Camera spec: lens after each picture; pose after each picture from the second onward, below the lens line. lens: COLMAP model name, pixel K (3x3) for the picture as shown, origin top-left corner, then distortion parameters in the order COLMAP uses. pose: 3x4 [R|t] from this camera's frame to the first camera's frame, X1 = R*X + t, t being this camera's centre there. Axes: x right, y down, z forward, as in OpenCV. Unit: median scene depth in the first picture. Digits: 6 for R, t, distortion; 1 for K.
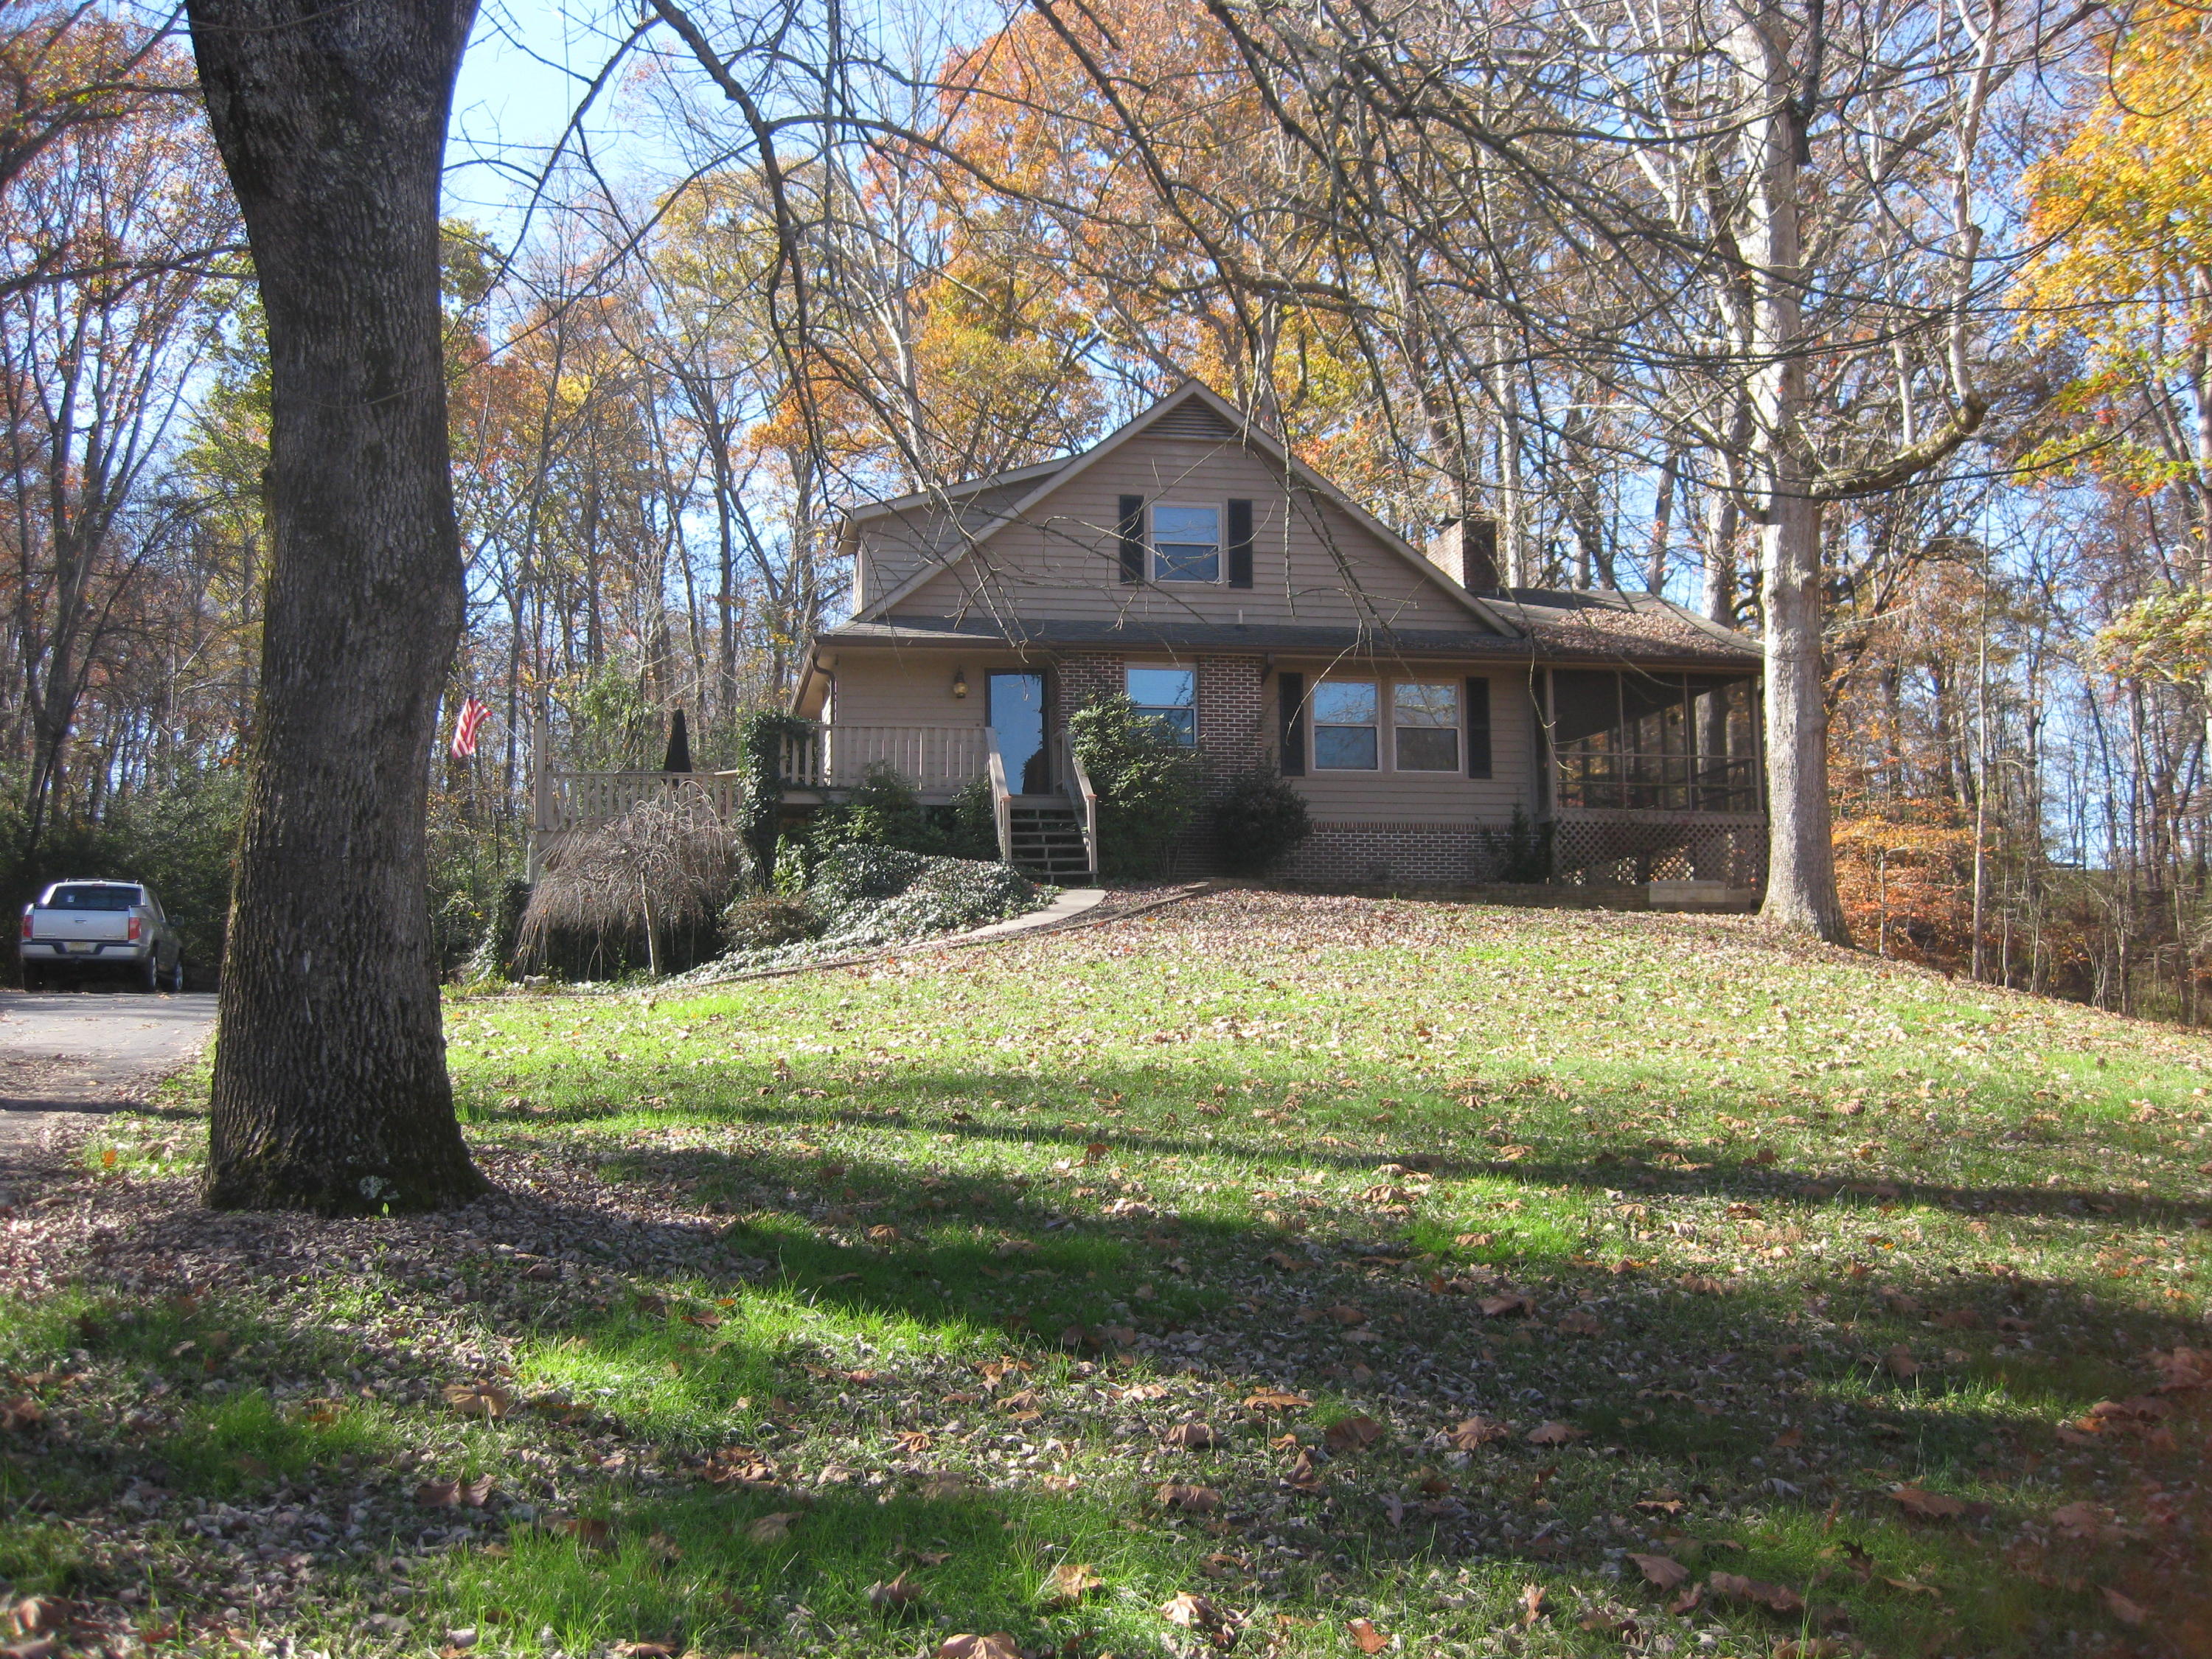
lens RADIAL K [[2275.9, 0, 1105.2], [0, 2275.9, 815.0], [0, 0, 1]] dist [-0.168725, 0.139659]
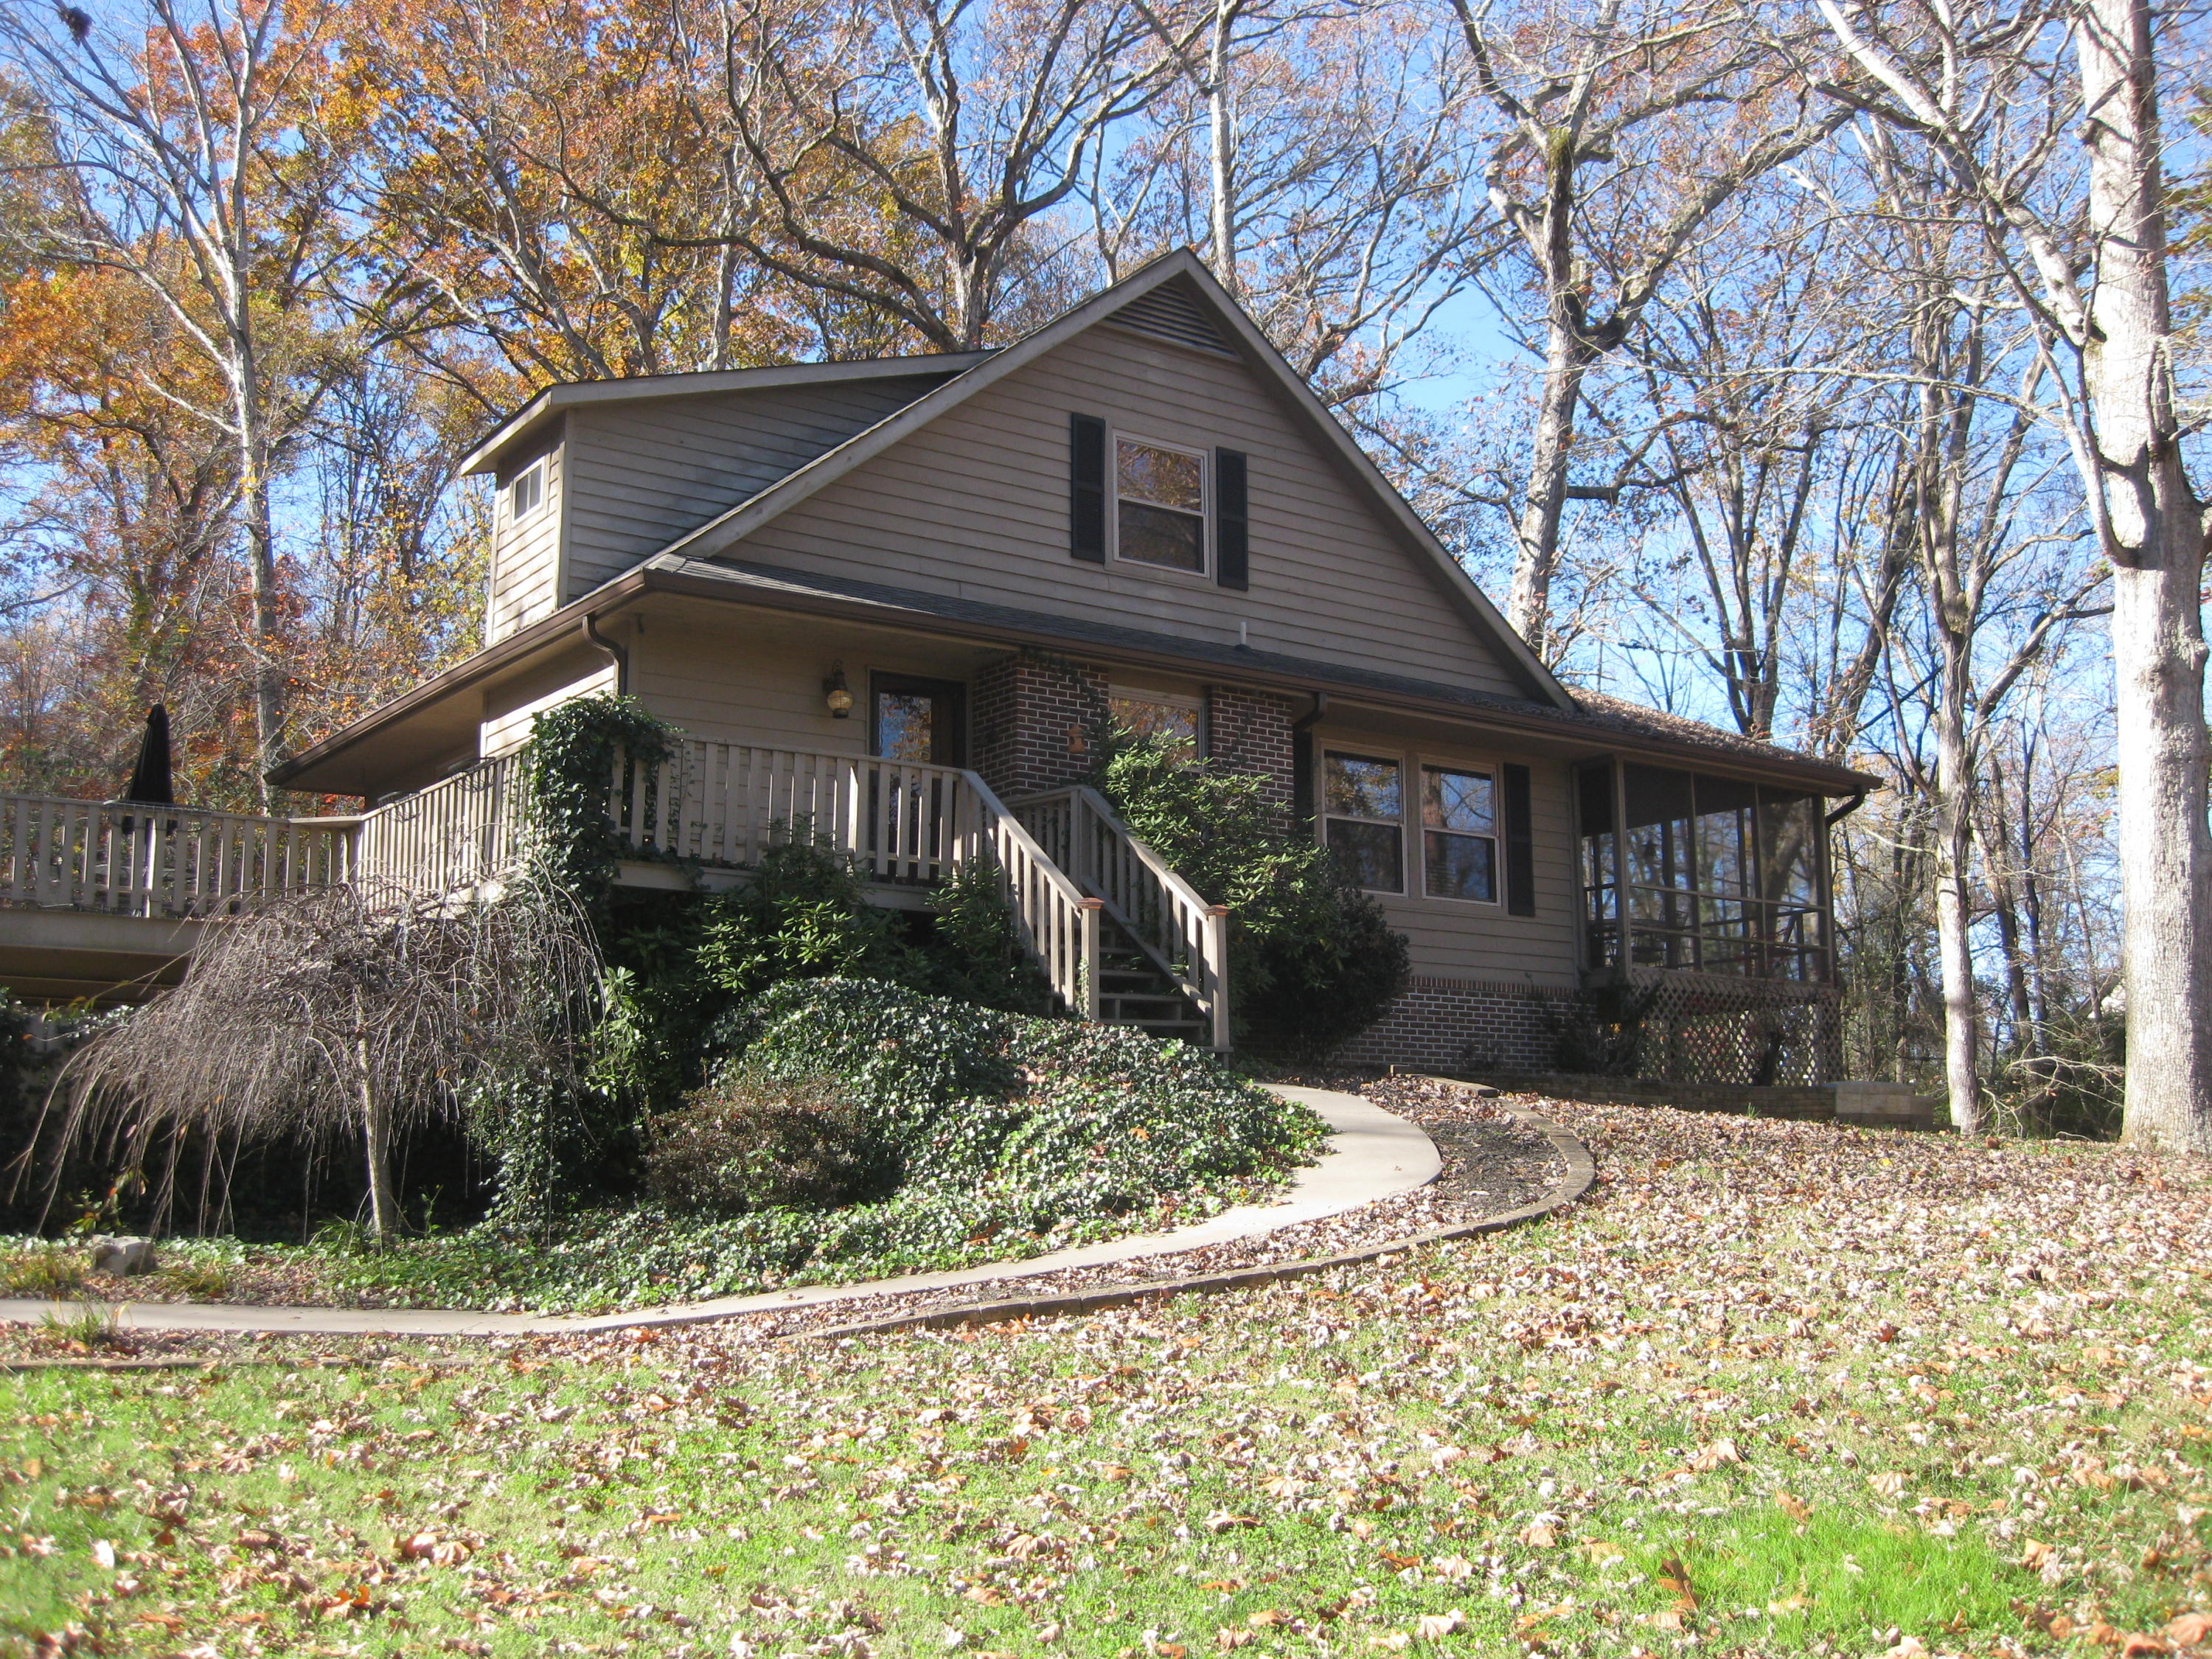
lens RADIAL K [[2275.9, 0, 1105.2], [0, 2275.9, 815.0], [0, 0, 1]] dist [-0.168725, 0.139659]
pose [[0.899587, 0.078475, 0.429633, -0.235508], [-0.050968, 0.995866, -0.075182, 0.010184], [-0.433757, 0.045735, 0.899869, 0.463760]]
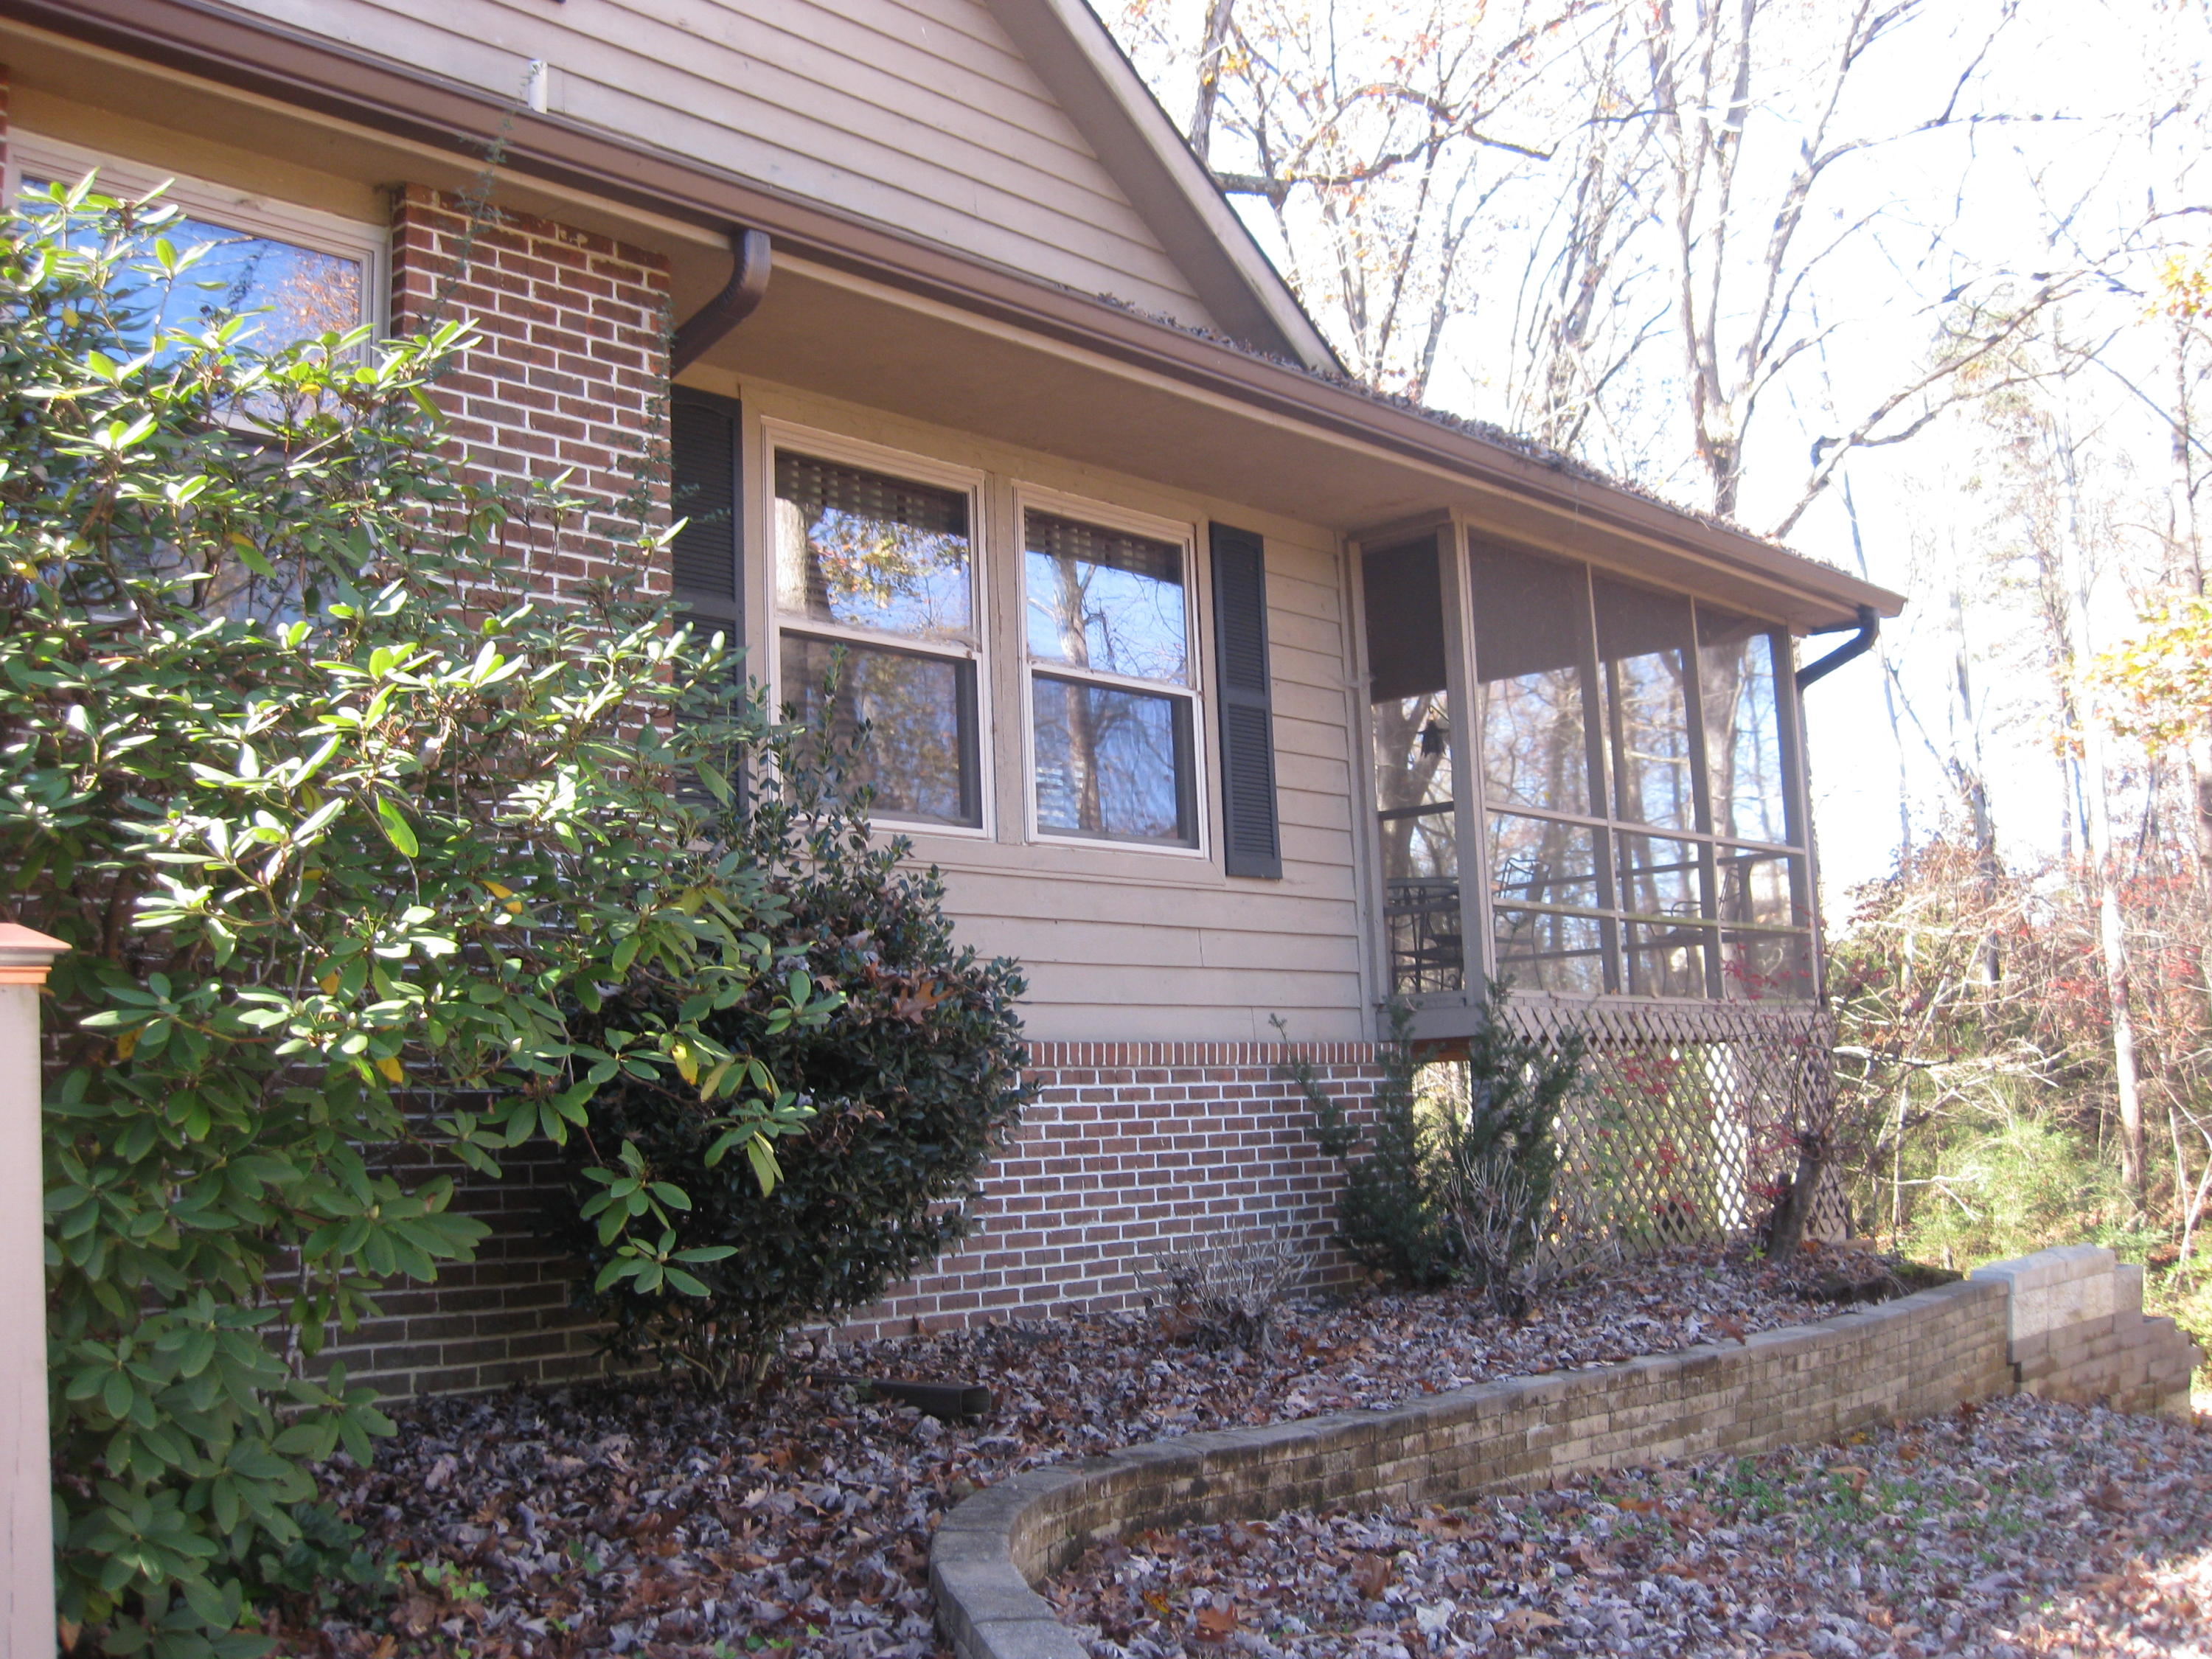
lens RADIAL K [[2275.9, 0, 1105.2], [0, 2275.9, 815.0], [0, 0, 1]] dist [-0.168725, 0.139659]
pose [[0.788445, 0.062551, 0.611916, -0.021662], [-0.038305, 0.997878, -0.052648, -0.009153], [-0.613911, 0.018071, 0.789168, 0.803692]]
